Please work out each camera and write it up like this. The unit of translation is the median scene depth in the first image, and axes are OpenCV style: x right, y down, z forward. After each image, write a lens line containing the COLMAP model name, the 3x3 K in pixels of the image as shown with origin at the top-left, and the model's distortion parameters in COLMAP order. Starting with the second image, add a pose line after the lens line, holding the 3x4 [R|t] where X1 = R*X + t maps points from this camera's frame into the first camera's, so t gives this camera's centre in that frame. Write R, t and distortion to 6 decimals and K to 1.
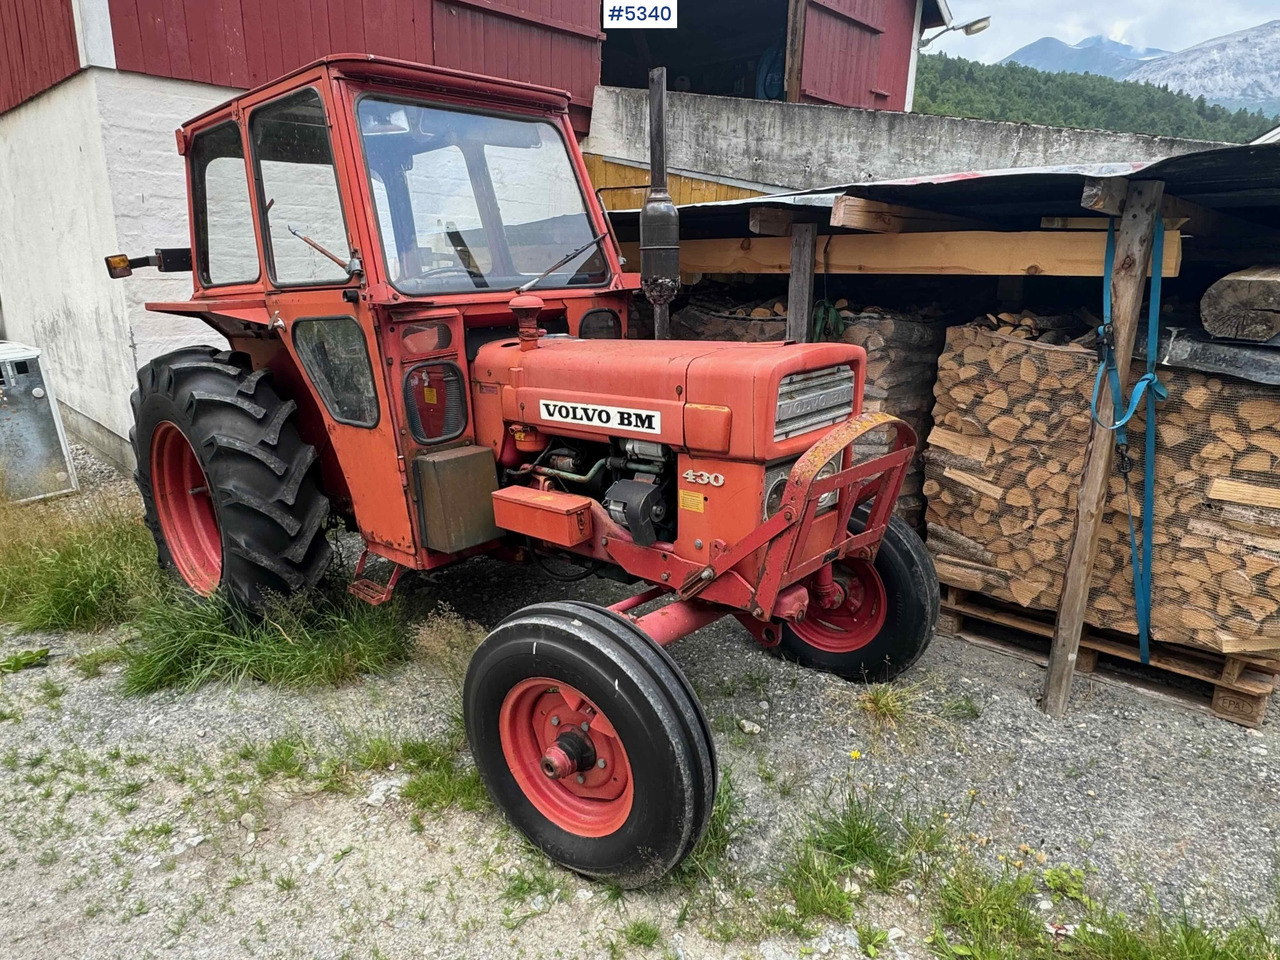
lens RADIAL K [[809.7, 0, 640.0], [0, 809.7, 480.0], [0, 0, 1]] dist [-0.003273, -0.000843]
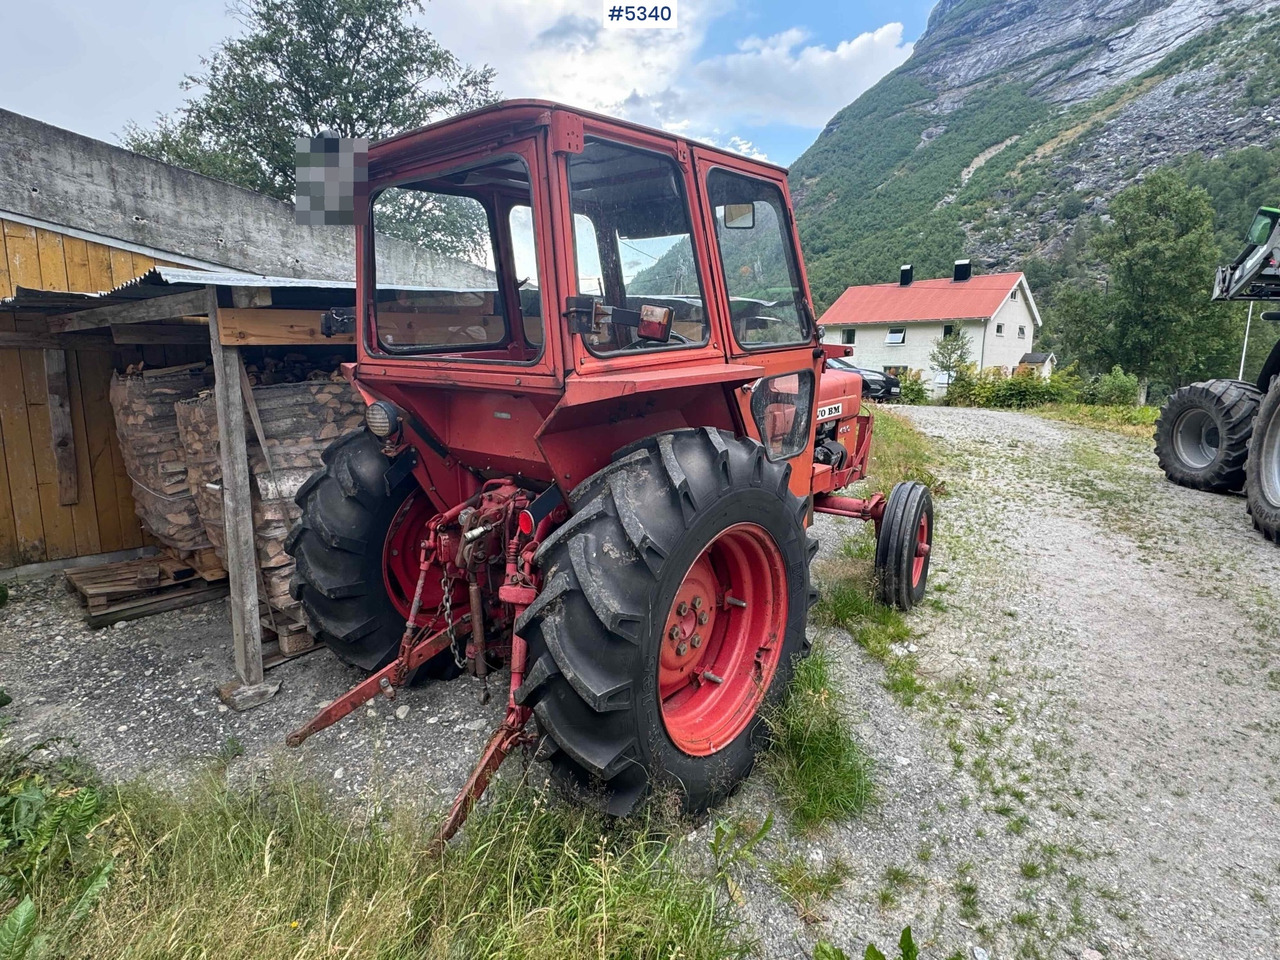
lens RADIAL K [[687.9, 0, 640.0], [0, 687.9, 480.0], [0, 0, 1]] dist [-0.002178, -0.001553]
pose [[-0.044233, -0.186703, 0.981420, -1.504005], [0.263437, 0.945431, 0.191730, -0.324485], [-0.963662, 0.267023, 0.007366, 1.331919]]
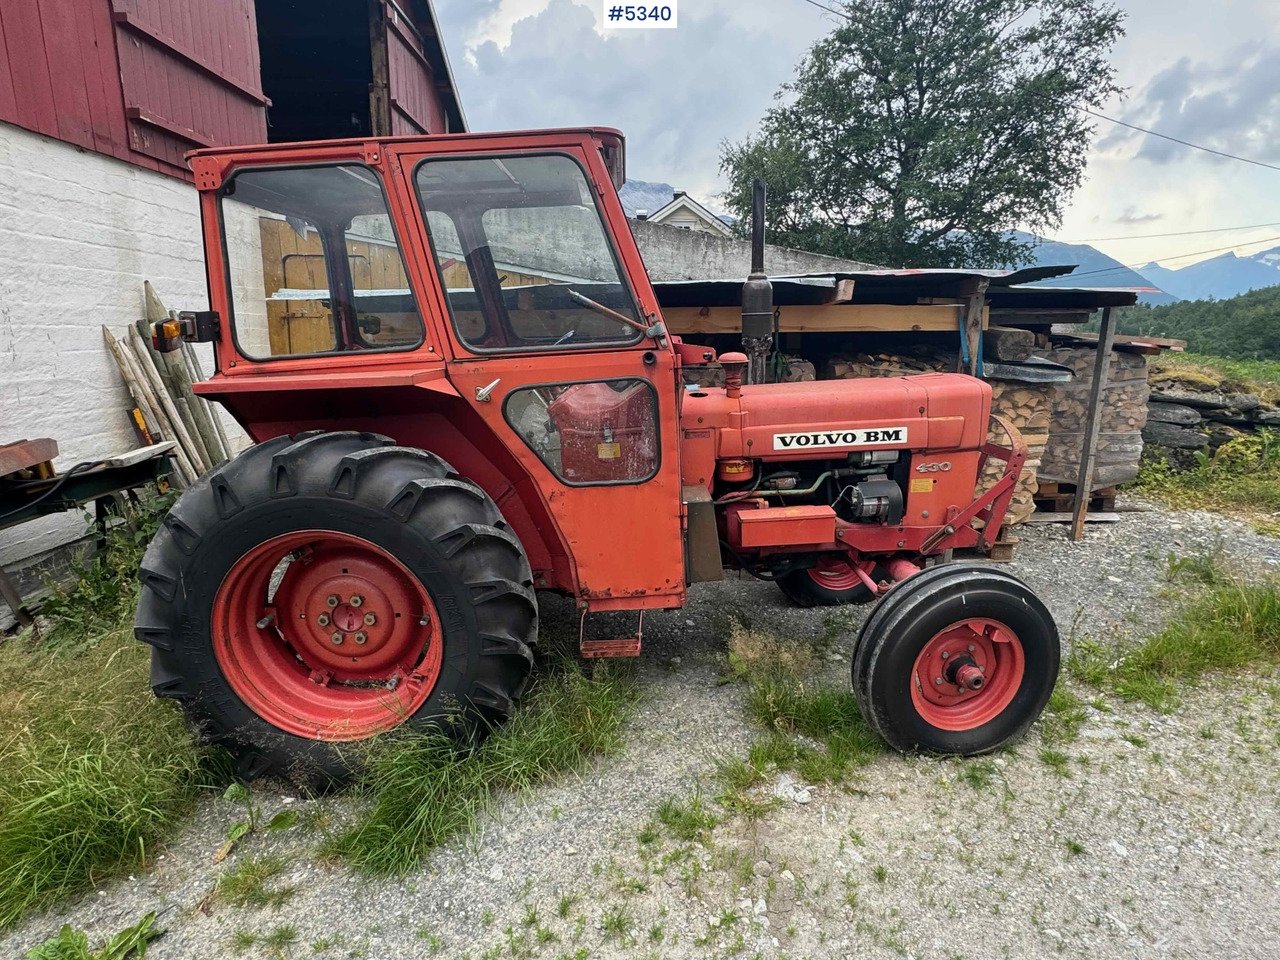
lens RADIAL K [[687.9, 0, 640.0], [0, 687.9, 480.0], [0, 0, 1]] dist [-0.002178, -0.001553]
pose [[0.722623, -0.156972, 0.673183, -0.986210], [0.188023, 0.981791, 0.027100, -0.097813], [-0.665179, 0.106991, 0.738979, 0.368699]]
